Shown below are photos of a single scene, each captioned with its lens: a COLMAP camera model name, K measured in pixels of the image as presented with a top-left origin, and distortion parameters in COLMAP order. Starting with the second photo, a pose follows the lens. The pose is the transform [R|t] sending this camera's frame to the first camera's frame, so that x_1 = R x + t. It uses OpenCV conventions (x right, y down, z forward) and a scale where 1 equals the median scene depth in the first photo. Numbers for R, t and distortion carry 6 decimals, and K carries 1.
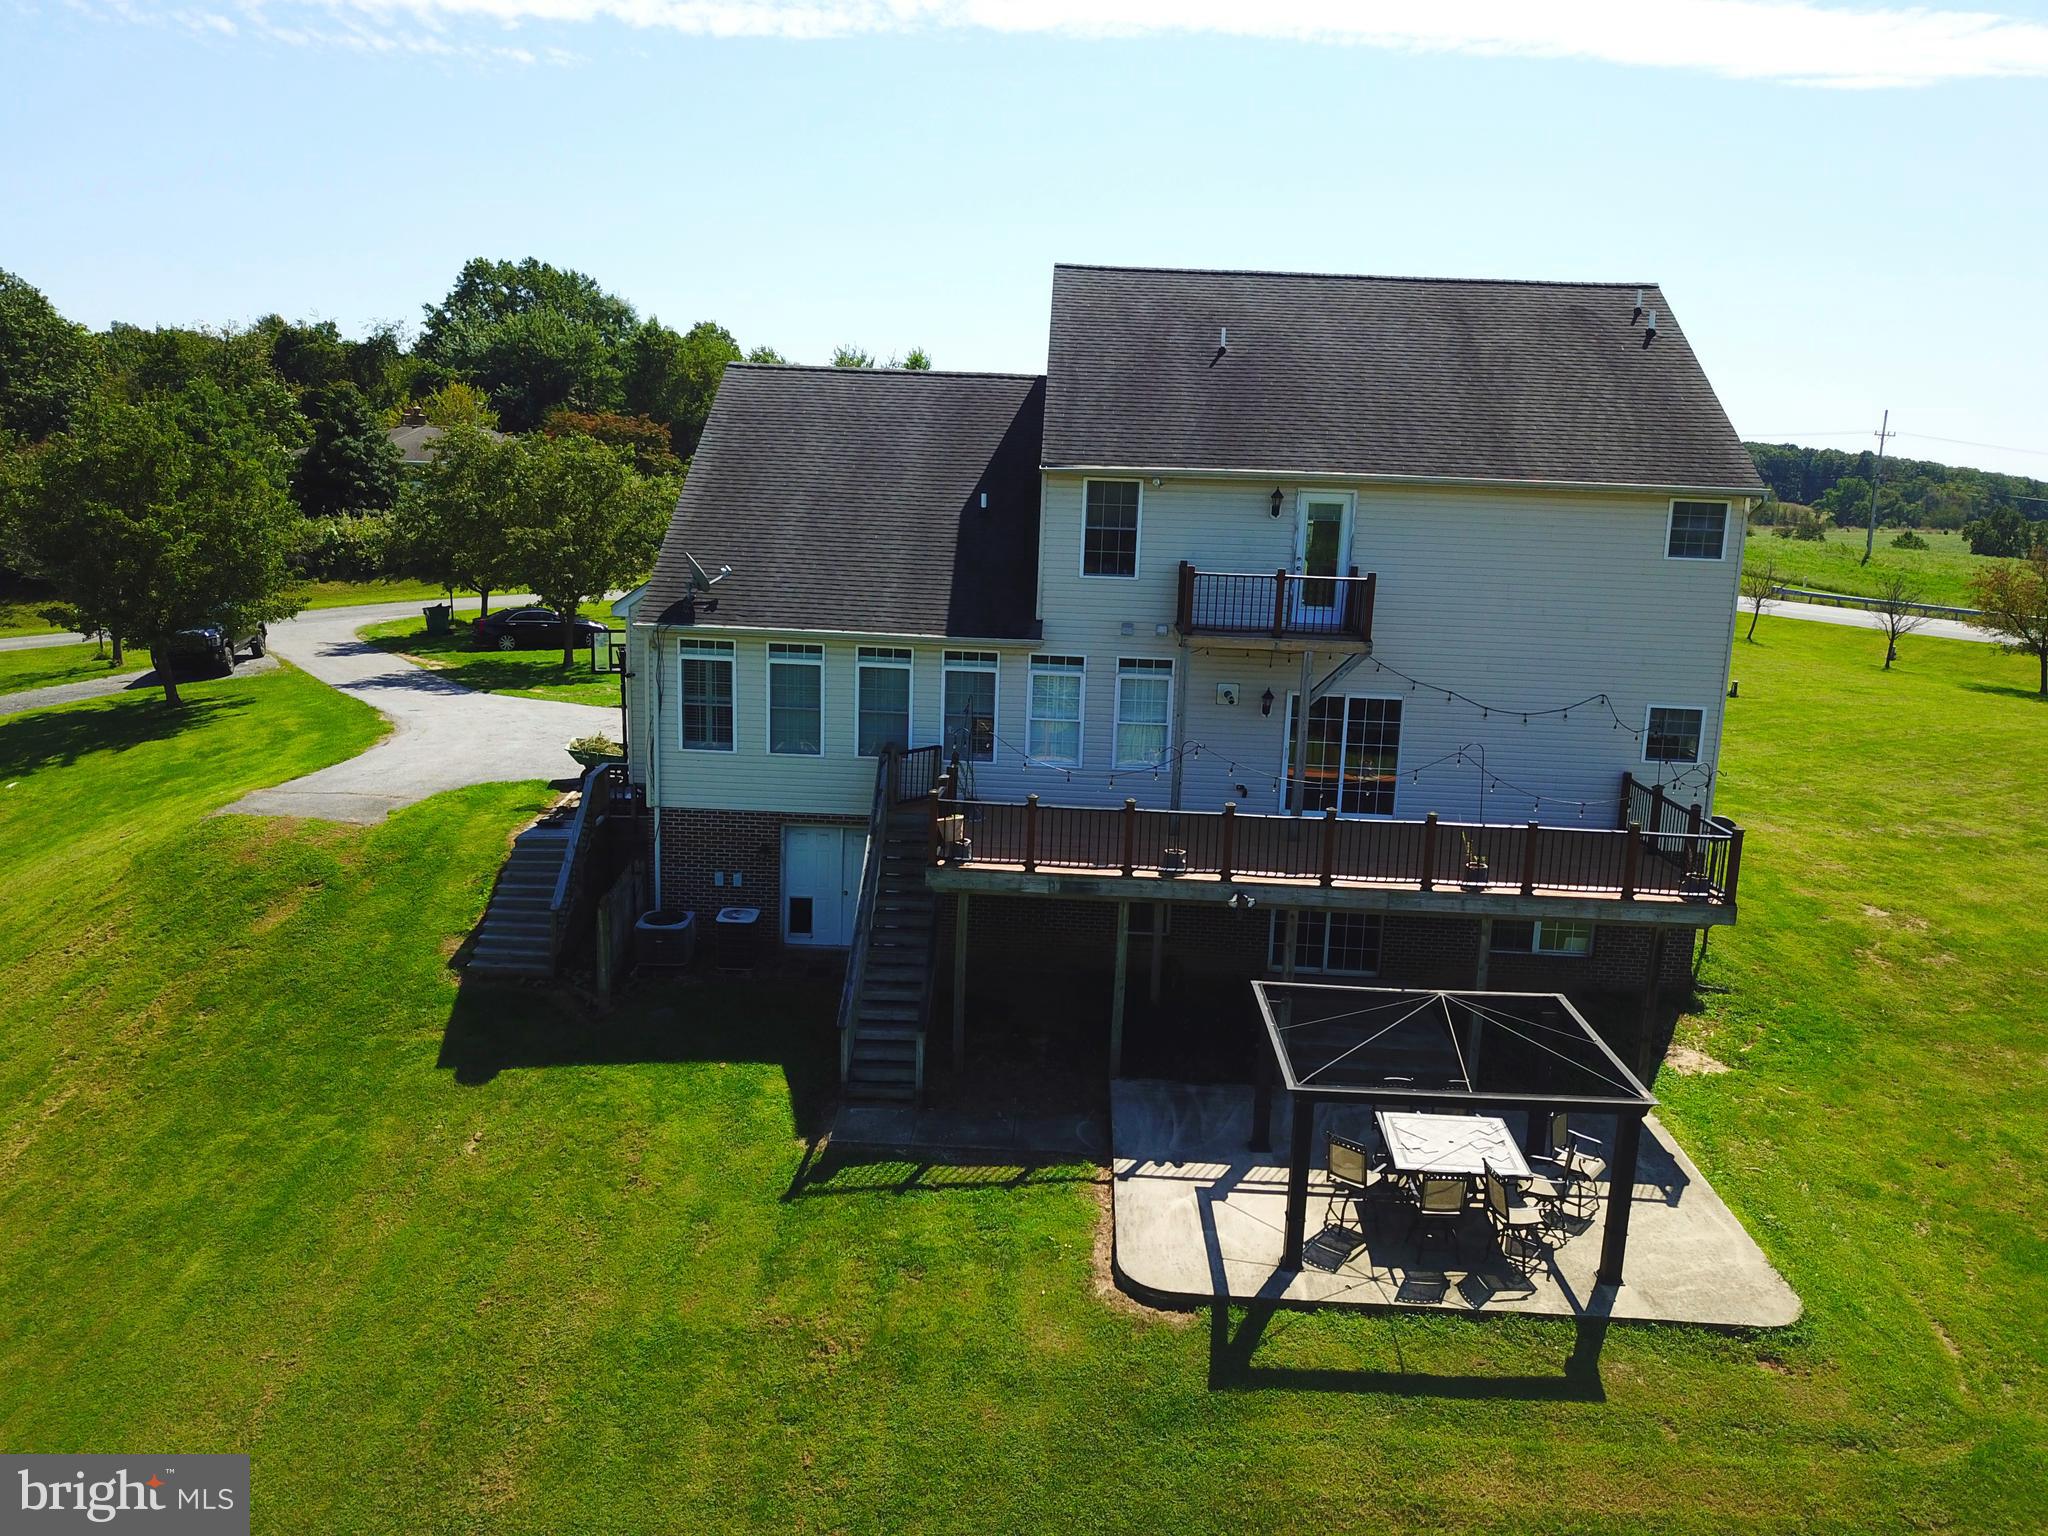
lens RADIAL K [[1558.5, 0, 1021.9], [0, 1558.5, 778.3], [0, 0, 1]] dist [0.012383, 0.008867]
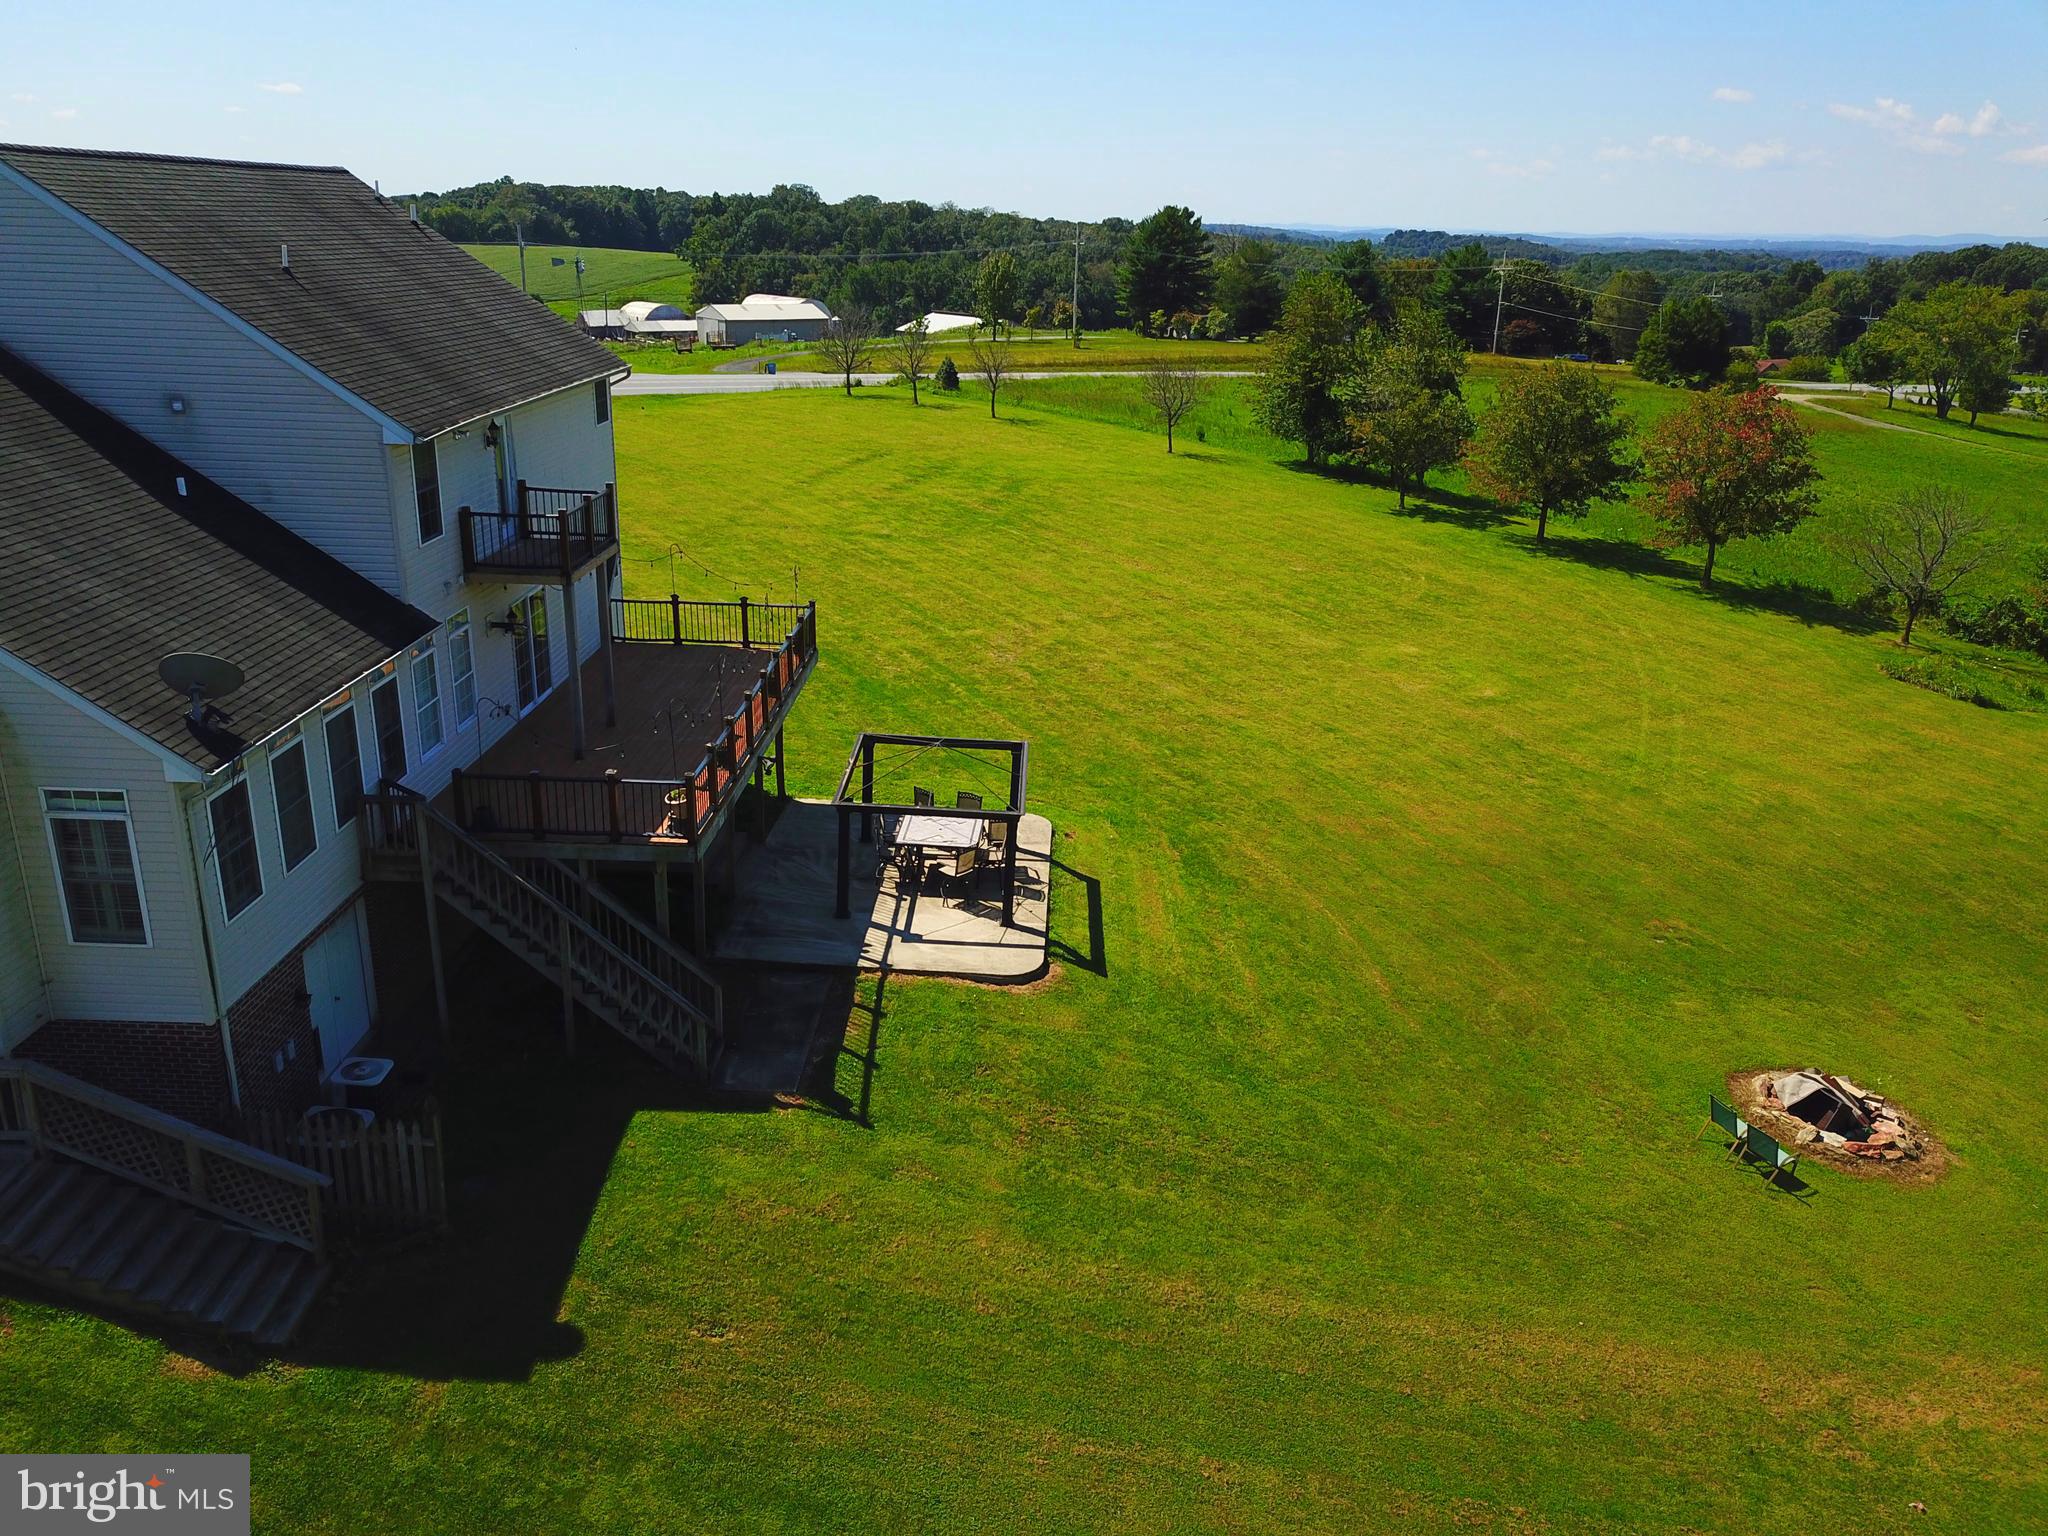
lens RADIAL K [[1558.5, 0, 1025.4], [0, 1558.5, 763.7], [0, 0, 1]] dist [0.012383, 0.008867]
pose [[-0.001252, -0.369866, 0.929084, -1.097872], [0.171707, 0.915207, 0.364573, -0.365026], [-0.985147, 0.159987, 0.062363, 0.758852]]
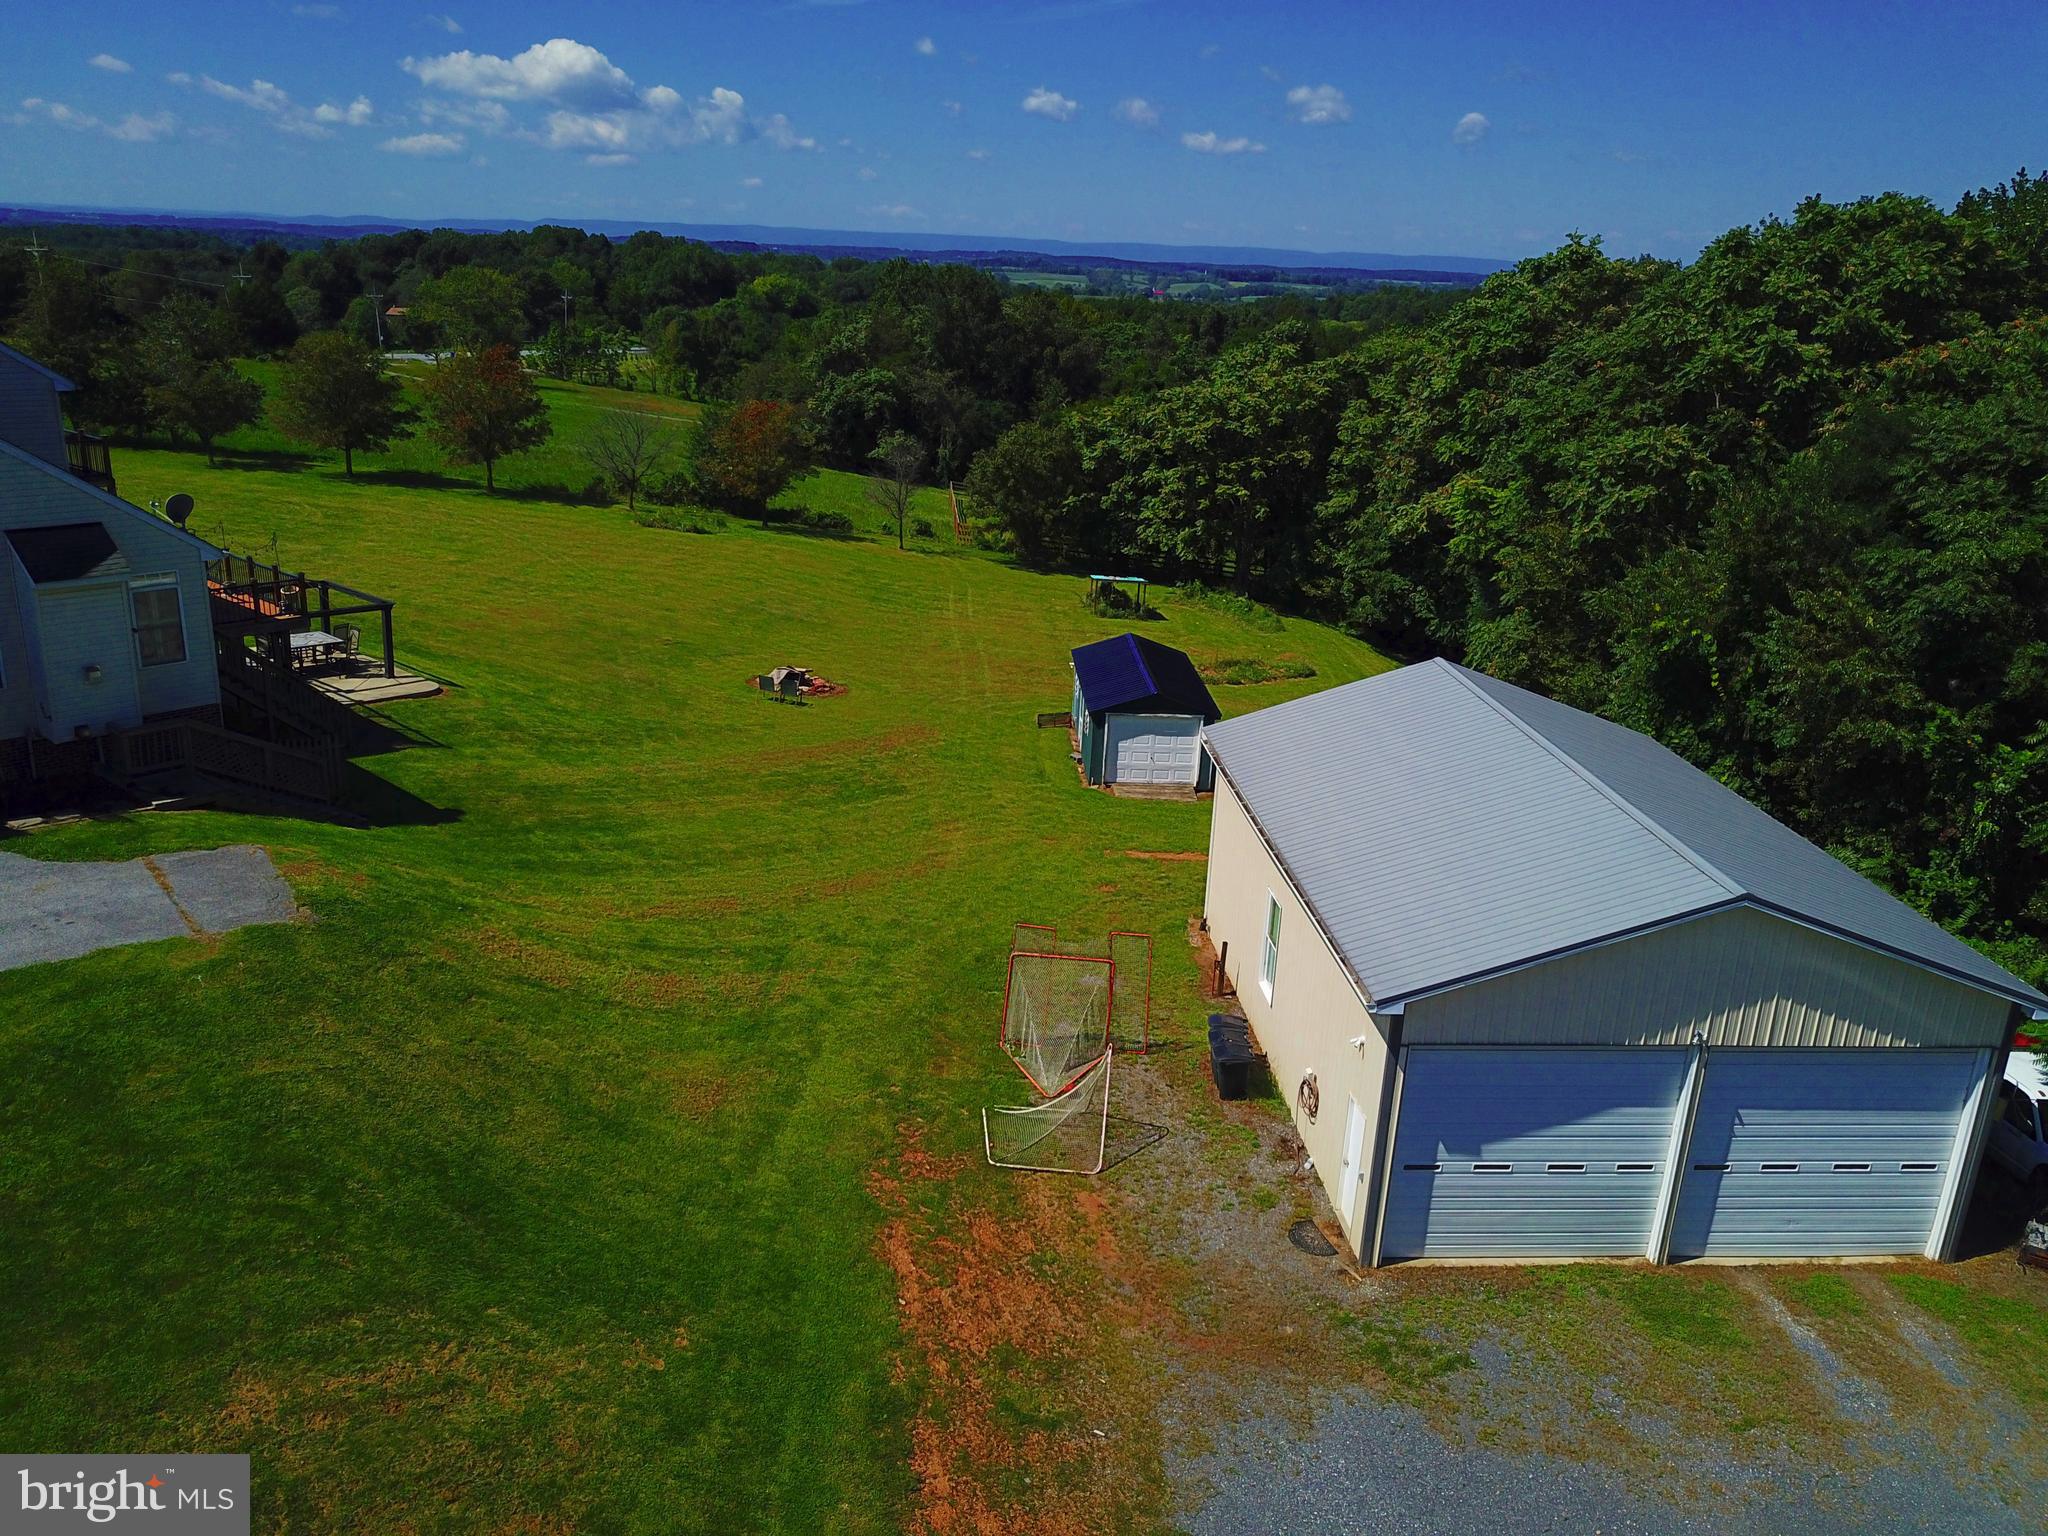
lens RADIAL K [[1558.5, 0, 1028.4], [0, 1558.5, 767.7], [0, 0, 1]] dist [0.012383, 0.008867]
pose [[-0.781631, -0.265321, 0.564498, -1.914362], [0.048846, 0.876203, 0.479461, -0.662737], [-0.621826, 0.402335, -0.671907, 1.901267]]
